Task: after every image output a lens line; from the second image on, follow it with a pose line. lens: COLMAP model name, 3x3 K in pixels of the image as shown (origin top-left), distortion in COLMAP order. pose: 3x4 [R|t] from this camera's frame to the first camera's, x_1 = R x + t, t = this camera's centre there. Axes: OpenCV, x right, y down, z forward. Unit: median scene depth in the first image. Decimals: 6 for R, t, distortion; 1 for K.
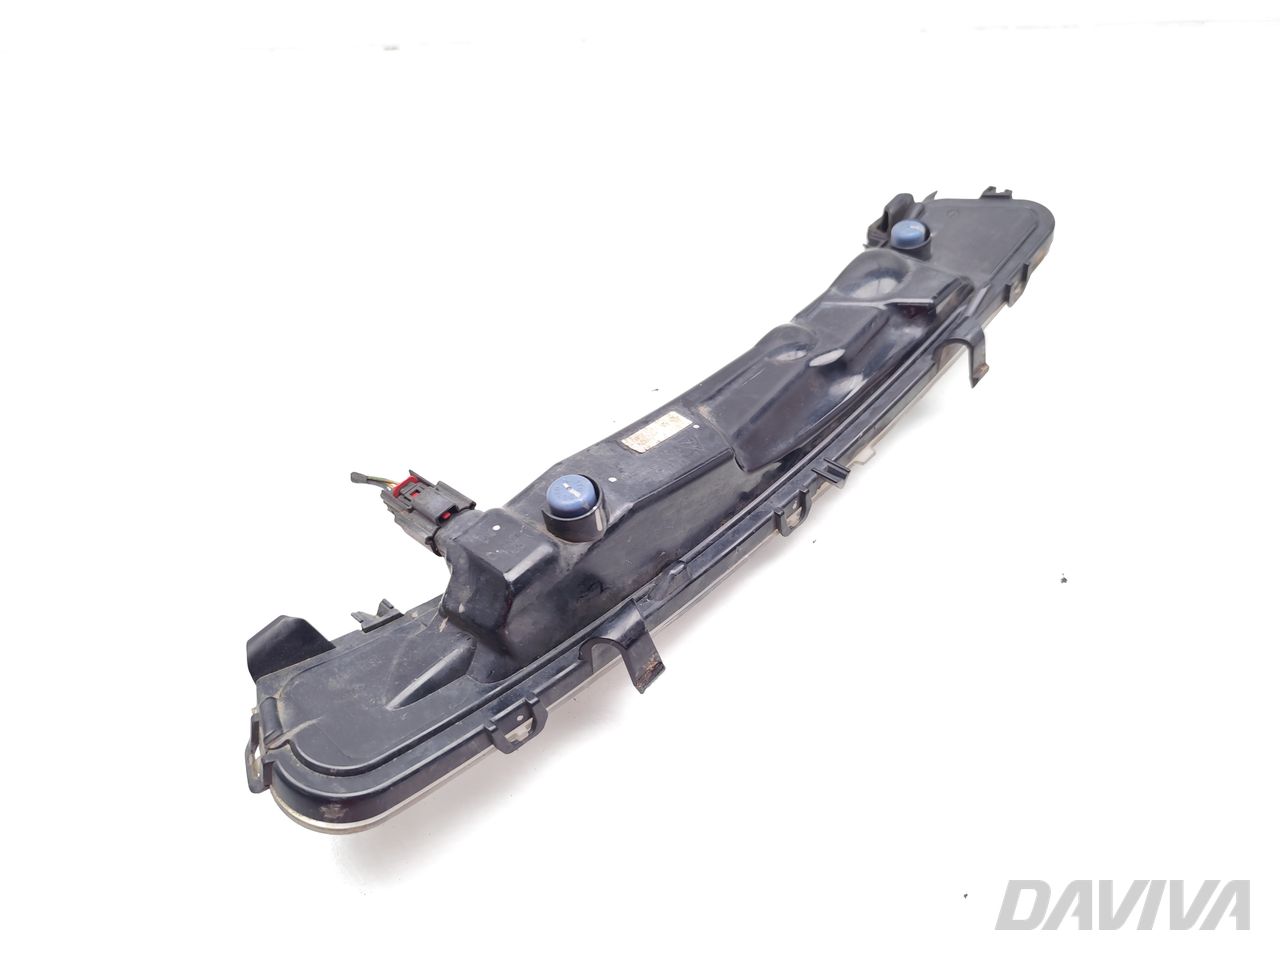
lens RADIAL K [[860.1, 0, 640.3], [0, 860.1, 479.3], [0, 0, 1]] dist [0.000462, -0.000068]
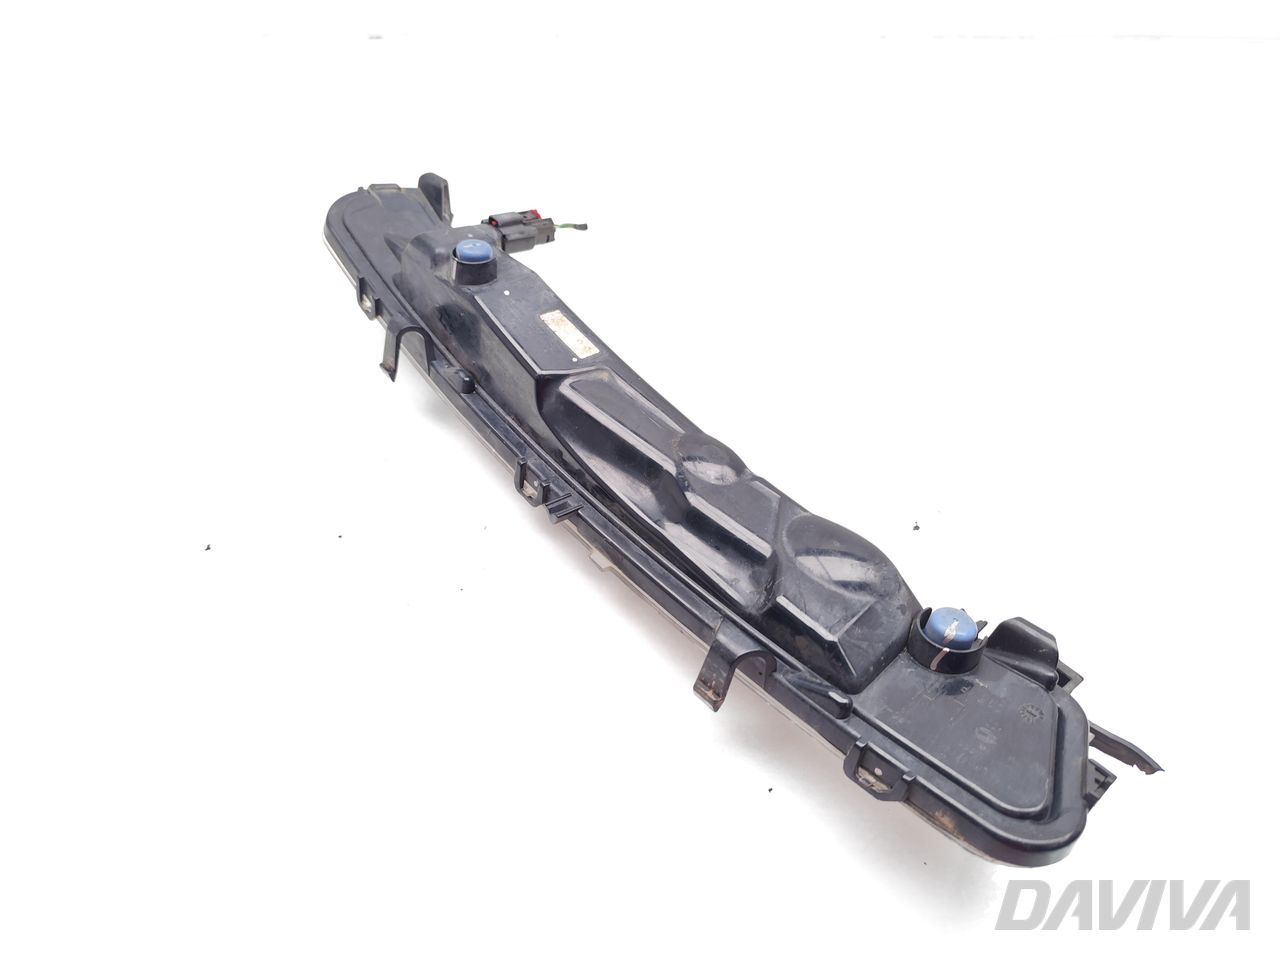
lens RADIAL K [[860.1, 0, 640.4], [0, 860.1, 480.8], [0, 0, 1]] dist [0.000462, -0.000068]
pose [[-0.071547, 0.739775, -0.669040, 0.897972], [-0.789644, 0.367787, 0.491117, -0.602997], [0.609380, 0.563441, 0.557844, 0.518601]]
